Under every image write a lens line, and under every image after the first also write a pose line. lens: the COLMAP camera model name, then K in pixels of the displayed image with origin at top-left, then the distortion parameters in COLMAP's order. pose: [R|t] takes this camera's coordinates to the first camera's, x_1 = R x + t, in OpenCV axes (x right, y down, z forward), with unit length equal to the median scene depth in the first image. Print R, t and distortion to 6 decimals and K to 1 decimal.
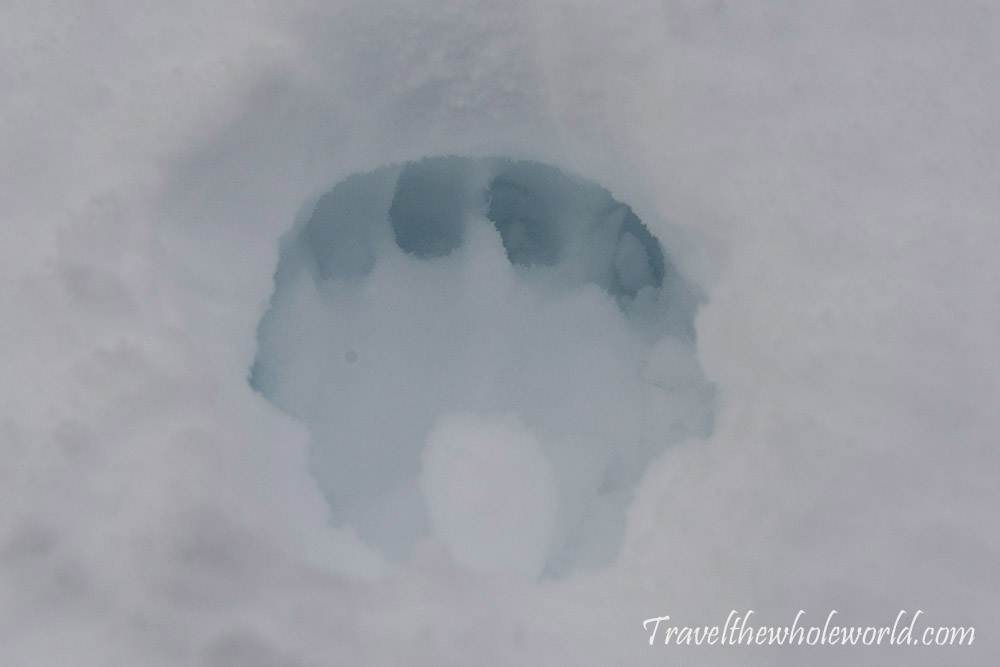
lens RADIAL K [[2822.0, 0, 499.4], [0, 2822.0, 333.3], [0, 0, 1]] dist [0.013346, 0.000000]
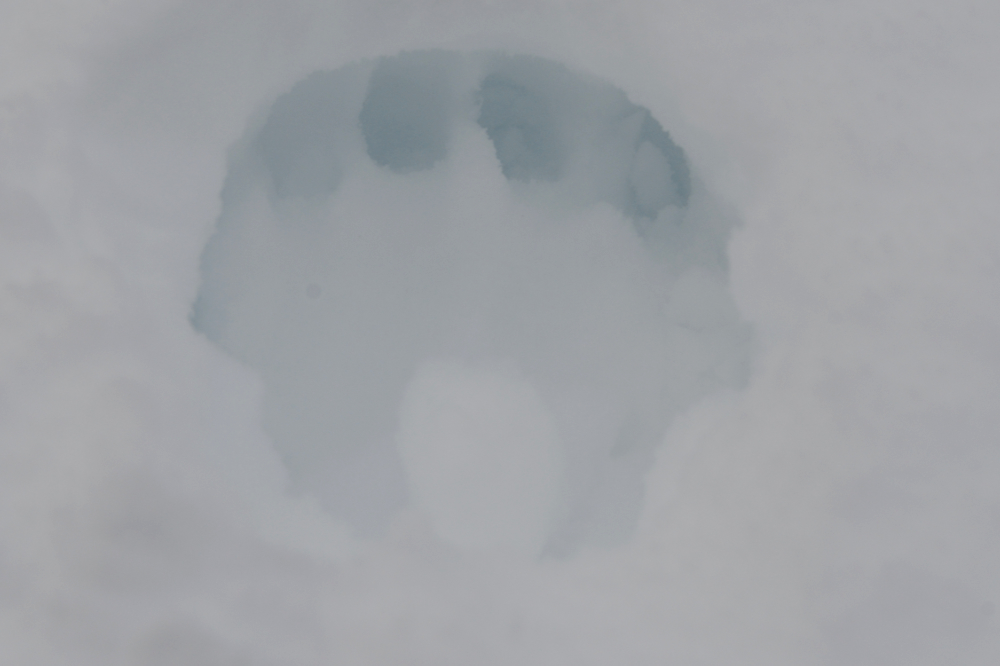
lens RADIAL K [[2822.0, 0, 500.0], [0, 2822.0, 332.1], [0, 0, 1]] dist [0.013346, 0.000000]
pose [[0.999995, 0.000094, 0.003144, -0.000258], [-0.000162, 0.999771, 0.021410, 0.002590], [-0.003141, -0.021411, 0.999766, 0.169211]]
